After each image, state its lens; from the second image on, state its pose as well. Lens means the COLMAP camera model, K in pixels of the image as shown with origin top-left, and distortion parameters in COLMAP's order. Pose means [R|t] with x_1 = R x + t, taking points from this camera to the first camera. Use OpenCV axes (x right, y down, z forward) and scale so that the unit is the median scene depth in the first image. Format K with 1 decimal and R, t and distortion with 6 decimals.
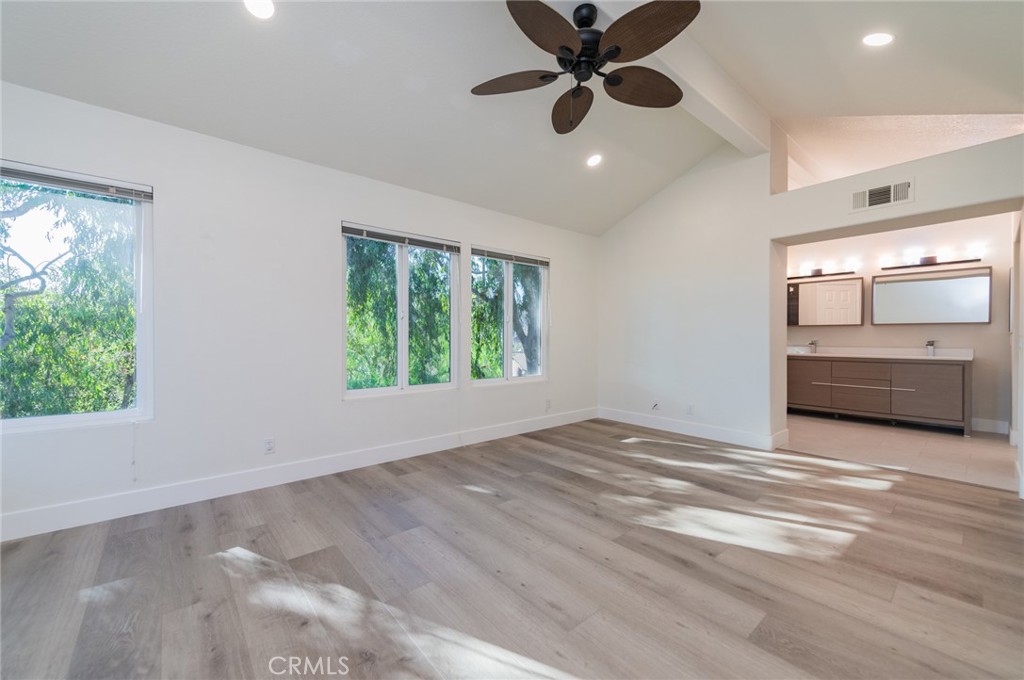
lens RADIAL K [[400.4, 0, 510.6], [0, 400.4, 338.5], [0, 0, 1]] dist [0.004342, -0.001789]
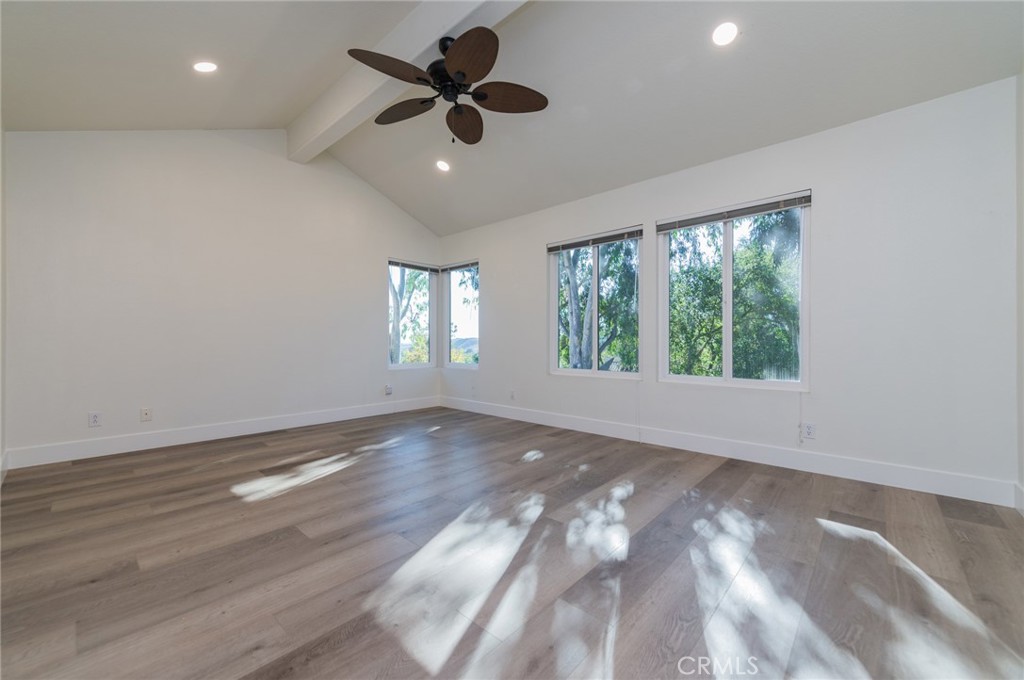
lens RADIAL K [[400.4, 0, 510.9], [0, 400.4, 343.0], [0, 0, 1]] dist [0.004342, -0.001789]
pose [[0.135089, 0.000474, -0.990833, 1.013358], [-0.001683, 0.999999, 0.000249, 0.050568], [0.990832, 0.001634, 0.135089, 0.758678]]
